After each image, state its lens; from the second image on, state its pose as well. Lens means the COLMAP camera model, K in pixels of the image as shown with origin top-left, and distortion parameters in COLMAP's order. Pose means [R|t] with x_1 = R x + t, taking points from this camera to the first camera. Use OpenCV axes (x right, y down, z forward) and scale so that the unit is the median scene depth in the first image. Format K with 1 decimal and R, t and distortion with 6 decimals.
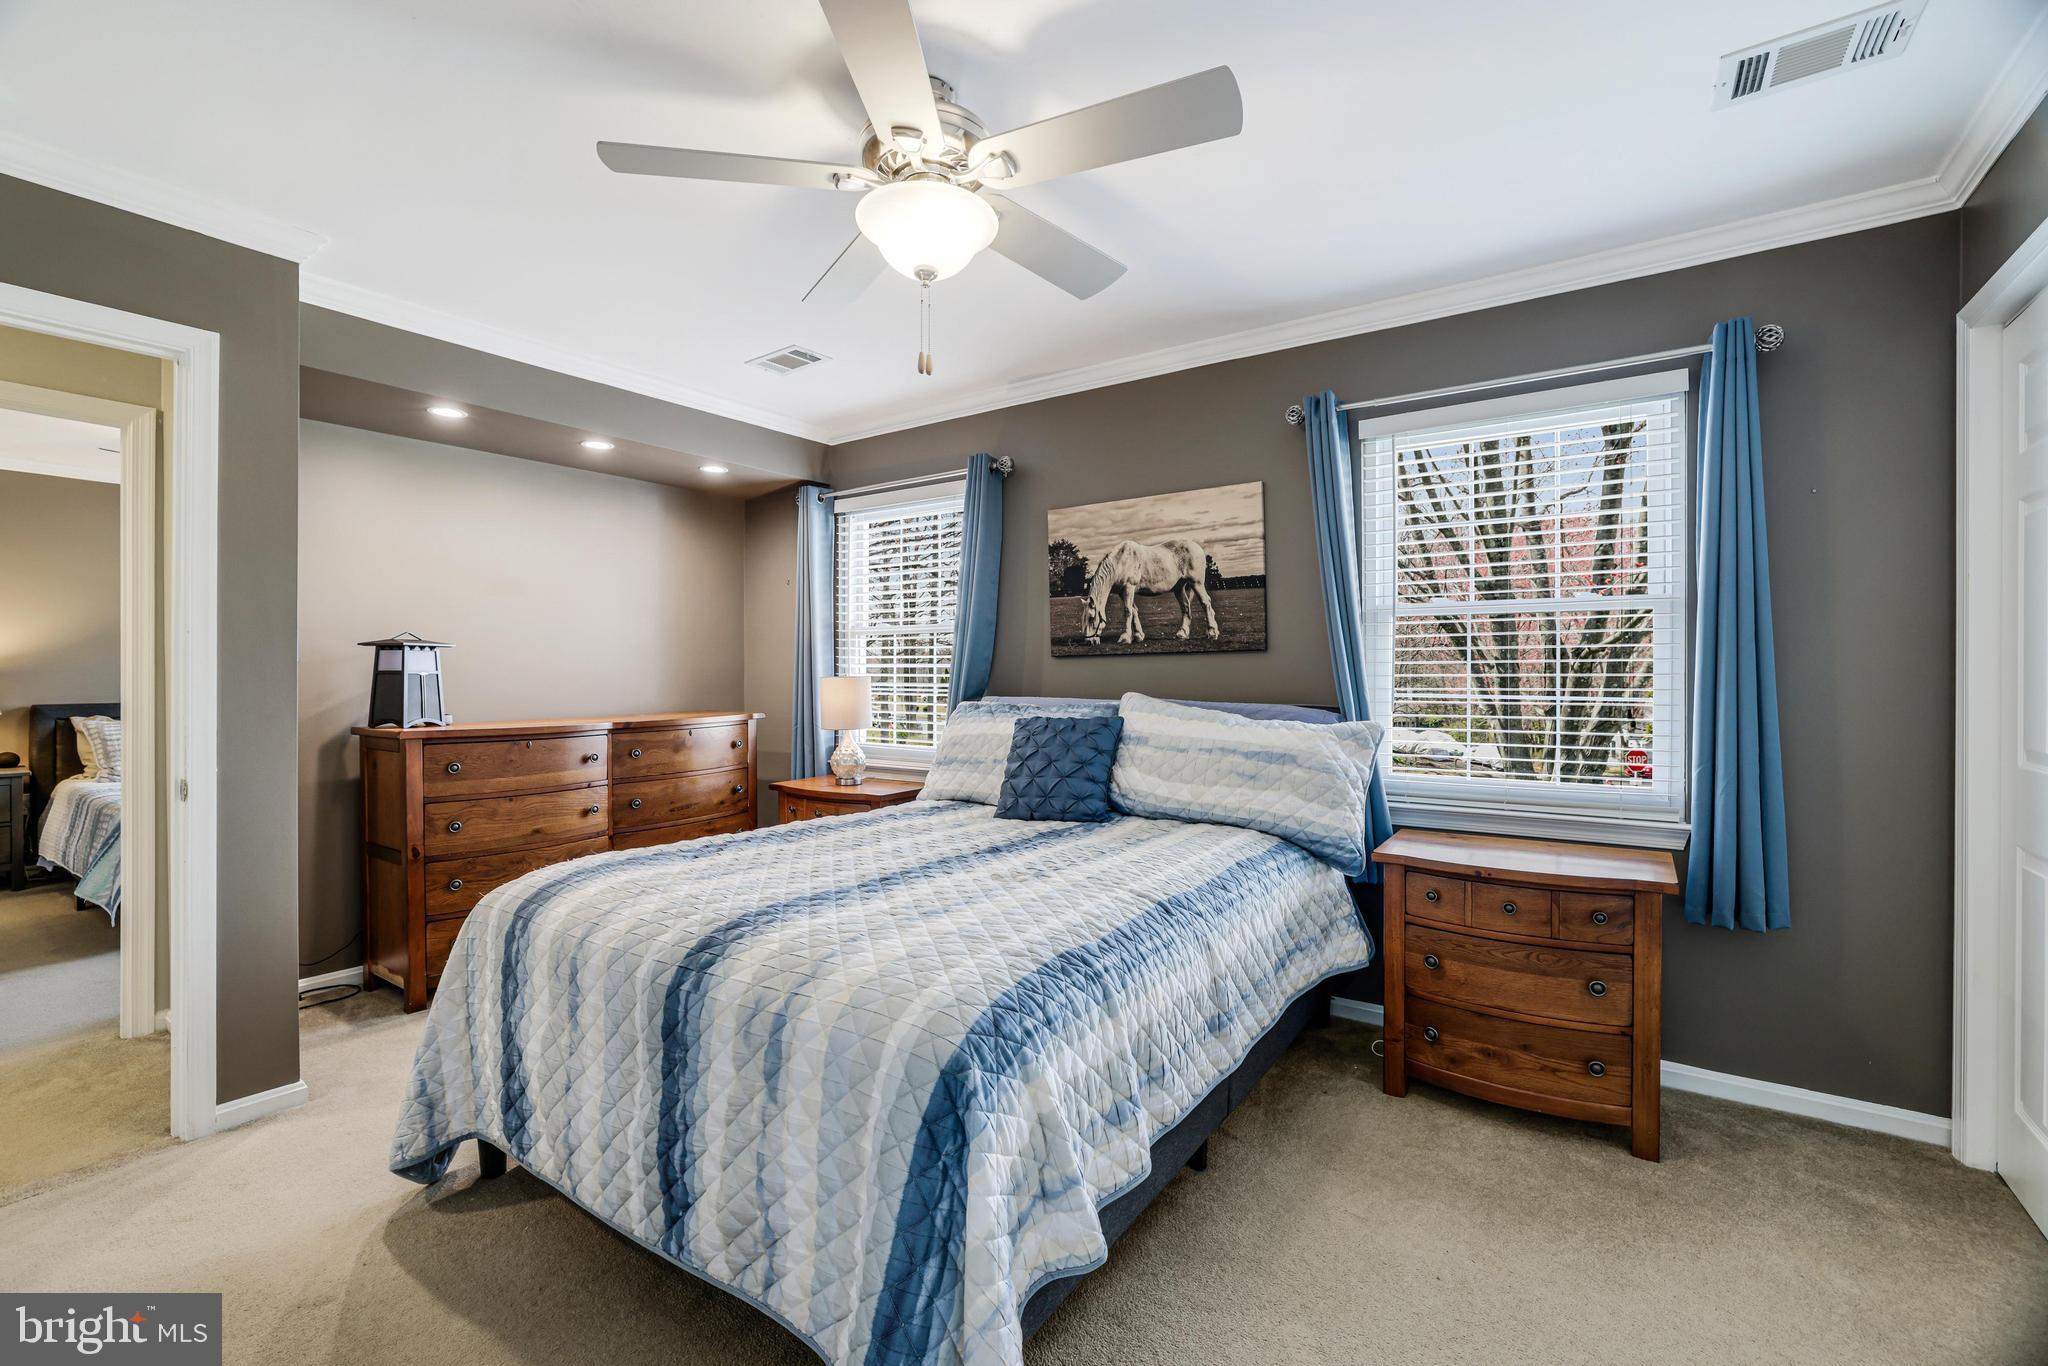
lens RADIAL K [[889.0, 0, 1034.4], [0, 889.0, 680.5], [0, 0, 1]] dist [-0.005167, 0.000119]
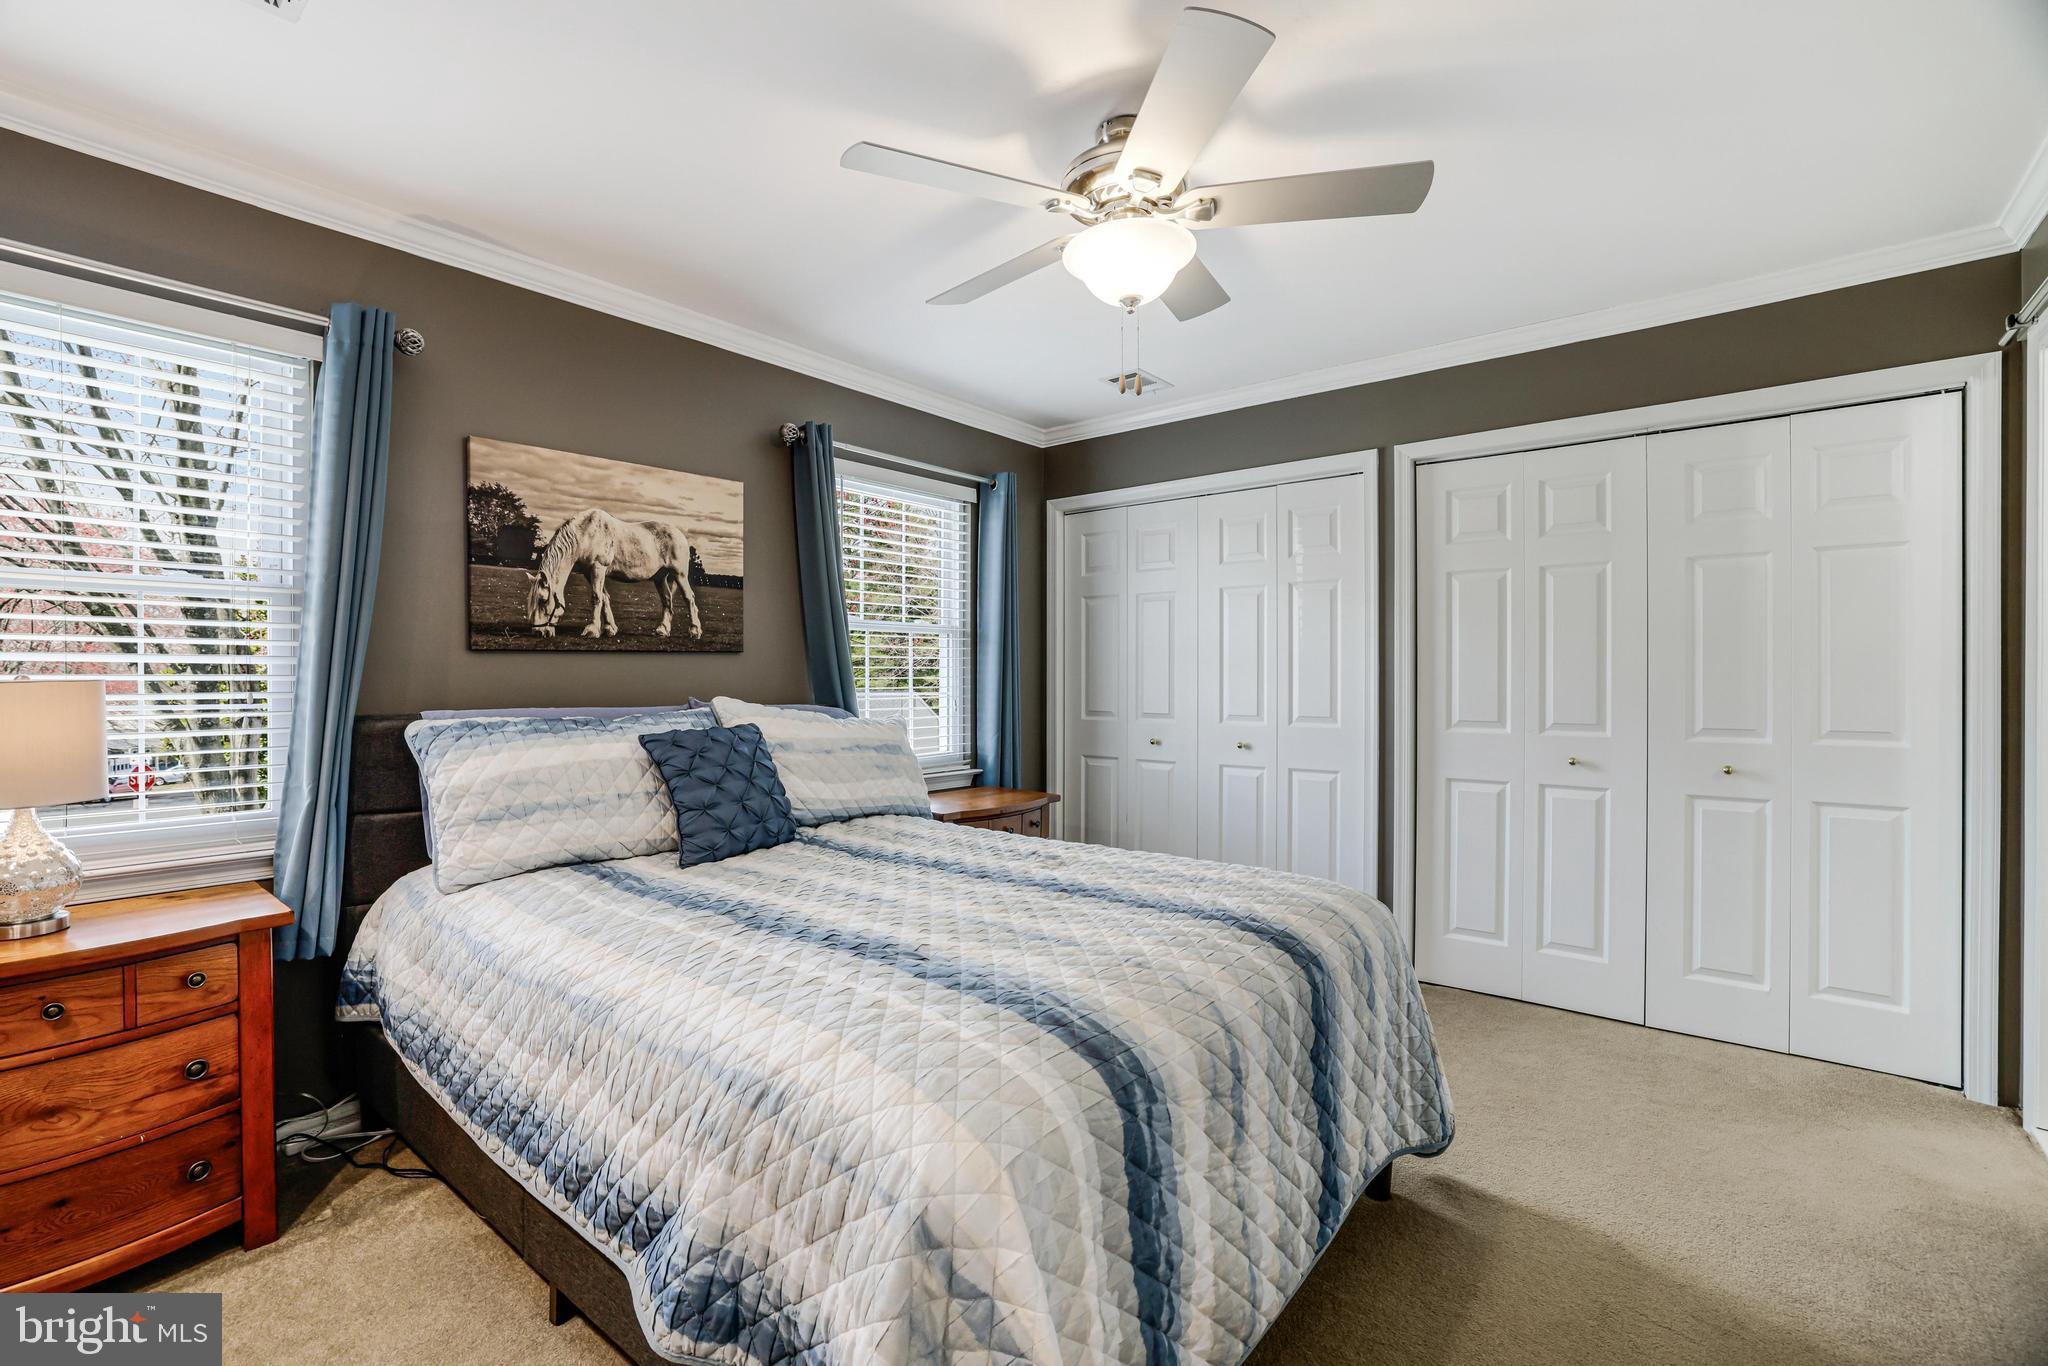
lens RADIAL K [[889.0, 0, 1021.6], [0, 889.0, 678.1], [0, 0, 1]] dist [-0.005167, 0.000119]
pose [[0.107763, -0.002985, 0.994172, -0.654542], [0.004451, 0.999987, 0.002520, -0.005683], [-0.994167, 0.004153, 0.107775, 0.541153]]
